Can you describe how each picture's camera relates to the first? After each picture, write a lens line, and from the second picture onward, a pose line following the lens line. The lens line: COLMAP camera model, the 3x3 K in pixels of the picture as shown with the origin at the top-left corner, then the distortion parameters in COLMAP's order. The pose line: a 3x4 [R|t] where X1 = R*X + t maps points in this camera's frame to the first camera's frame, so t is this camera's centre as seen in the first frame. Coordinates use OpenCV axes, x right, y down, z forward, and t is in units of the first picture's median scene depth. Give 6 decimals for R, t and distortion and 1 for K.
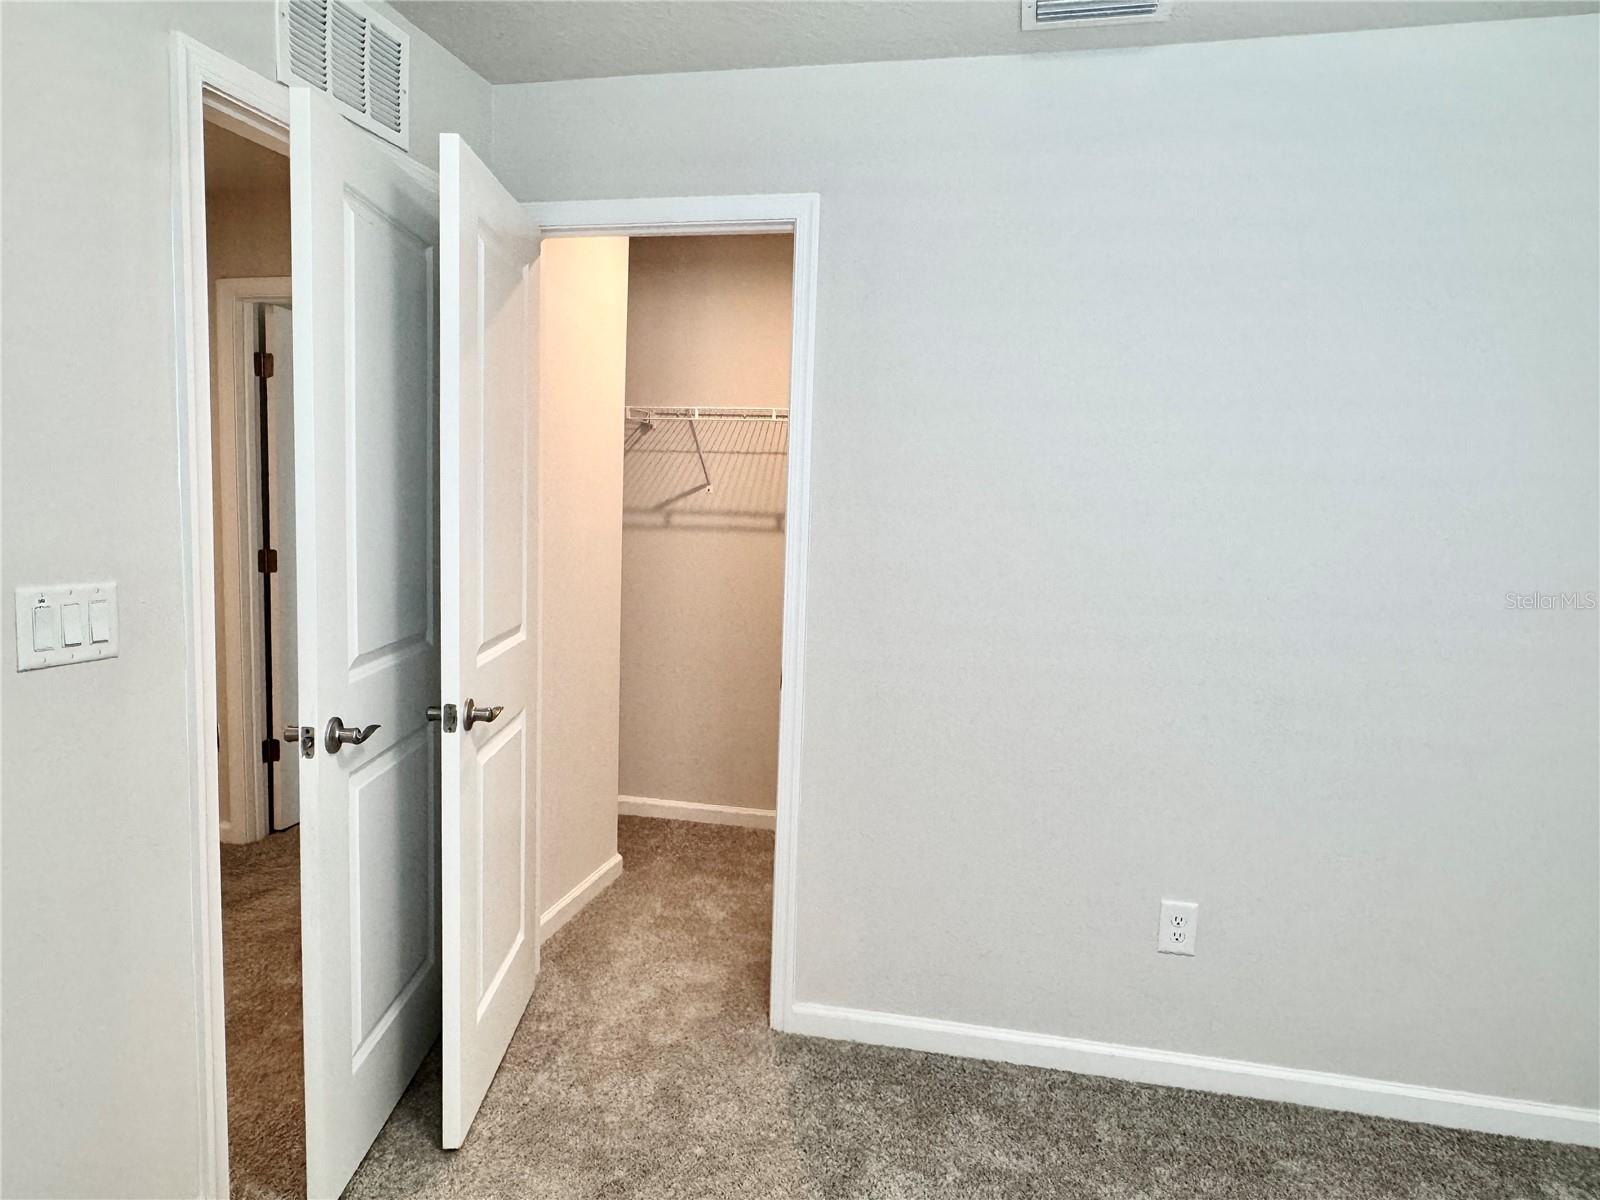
lens RADIAL K [[1016.1, 0, 794.6], [0, 1016.1, 600.7], [0, 0, 1]] dist [0.000473, 0.003032]
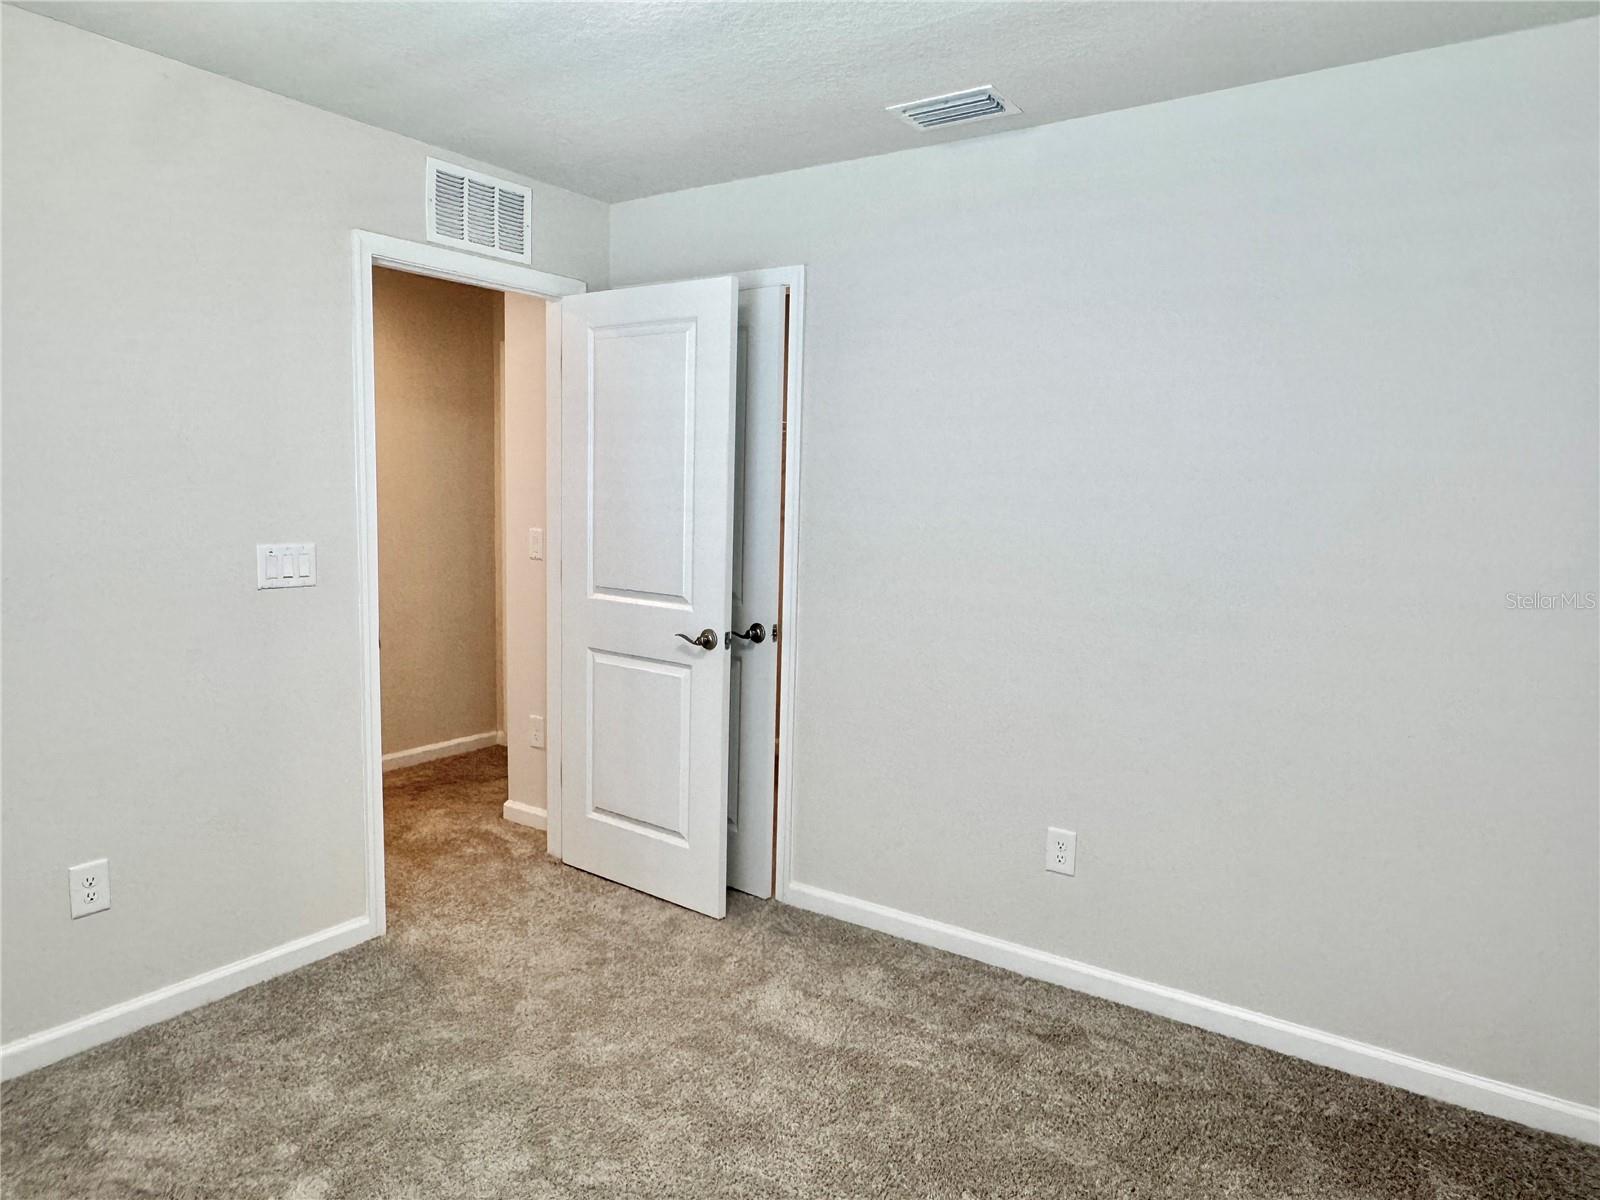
lens RADIAL K [[1016.1, 0, 801.3], [0, 1016.1, 602.7], [0, 0, 1]] dist [0.000473, 0.003032]
pose [[0.930760, 0.033681, -0.364076, 0.560522], [-0.032824, 0.999425, 0.008544, 0.029807], [0.364154, 0.003998, 0.931330, -0.251053]]
